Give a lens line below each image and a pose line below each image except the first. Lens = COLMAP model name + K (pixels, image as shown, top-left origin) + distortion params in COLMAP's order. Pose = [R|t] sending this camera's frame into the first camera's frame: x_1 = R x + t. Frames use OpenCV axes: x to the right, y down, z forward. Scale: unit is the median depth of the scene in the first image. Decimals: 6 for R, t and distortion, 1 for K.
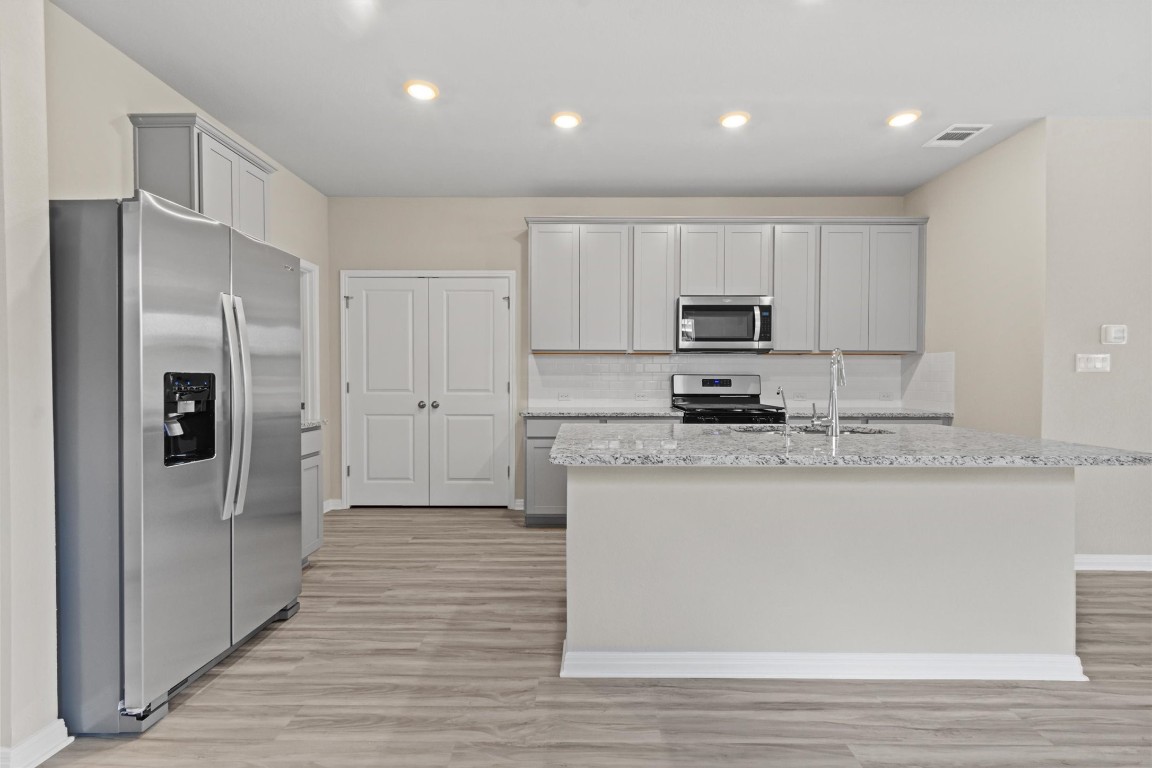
lens RADIAL K [[512.4, 0, 577.8], [0, 512.4, 389.6], [0, 0, 1]] dist [0.000315, -0.000114]
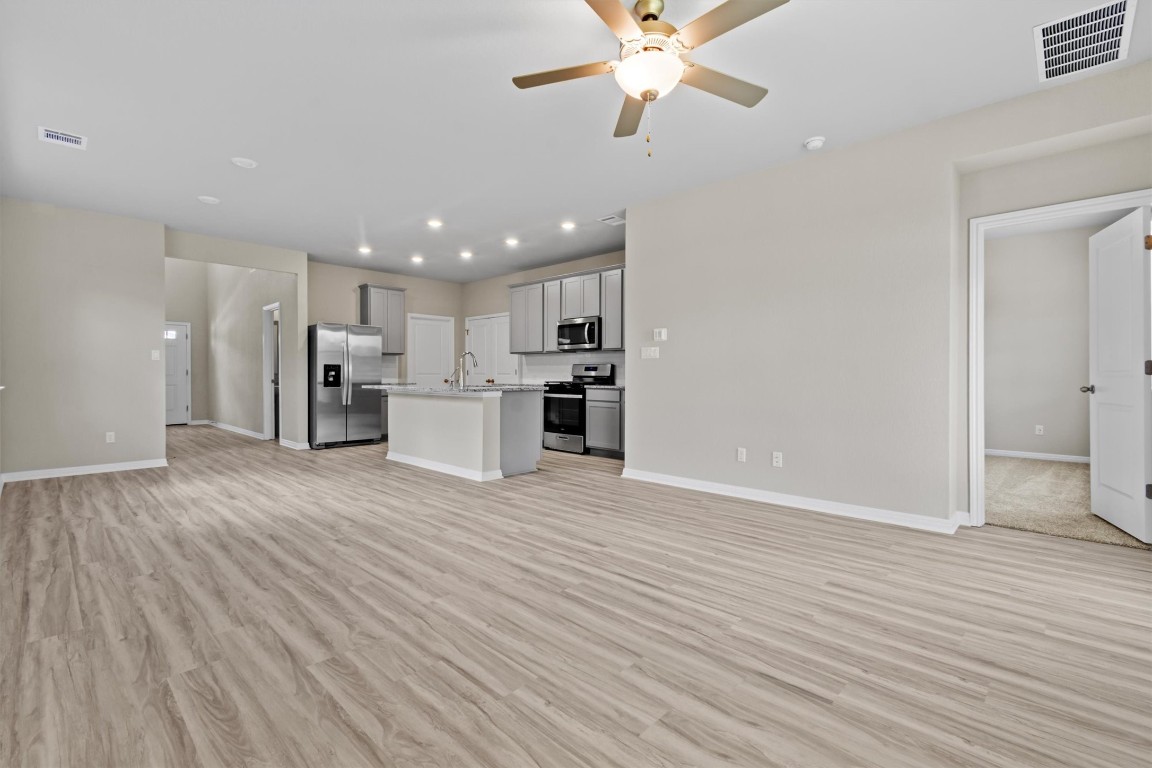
lens RADIAL K [[512.4, 0, 585.2], [0, 512.4, 376.2], [0, 0, 1]] dist [0.000315, -0.000114]
pose [[0.734614, 0.002867, -0.678479, 2.217795], [-0.016006, 0.999786, -0.013106, 0.051428], [0.678296, 0.020488, 0.734503, -0.372453]]
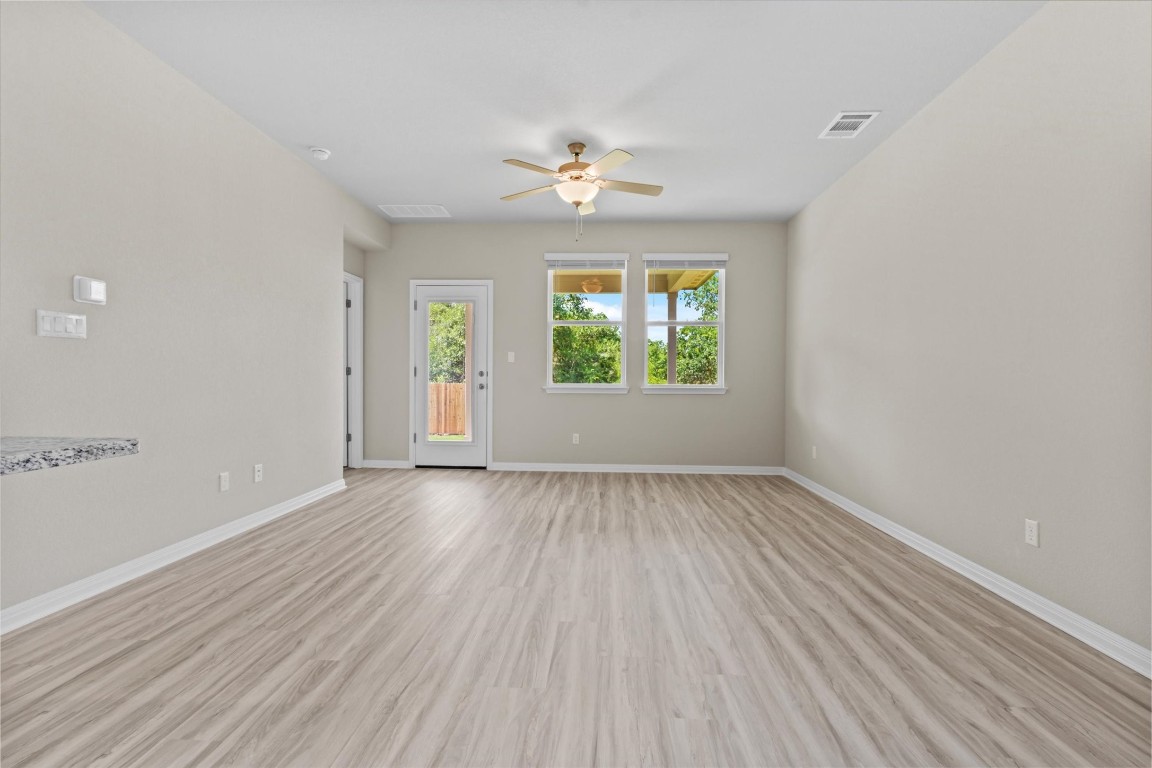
lens RADIAL K [[512.4, 0, 580.1], [0, 512.4, 380.7], [0, 0, 1]] dist [0.000315, -0.000114]
pose [[0.040479, -0.006625, 0.999158, 0.337937], [0.013643, 0.999888, 0.006077, 0.037569], [-0.999087, 0.013386, 0.040565, 0.259389]]
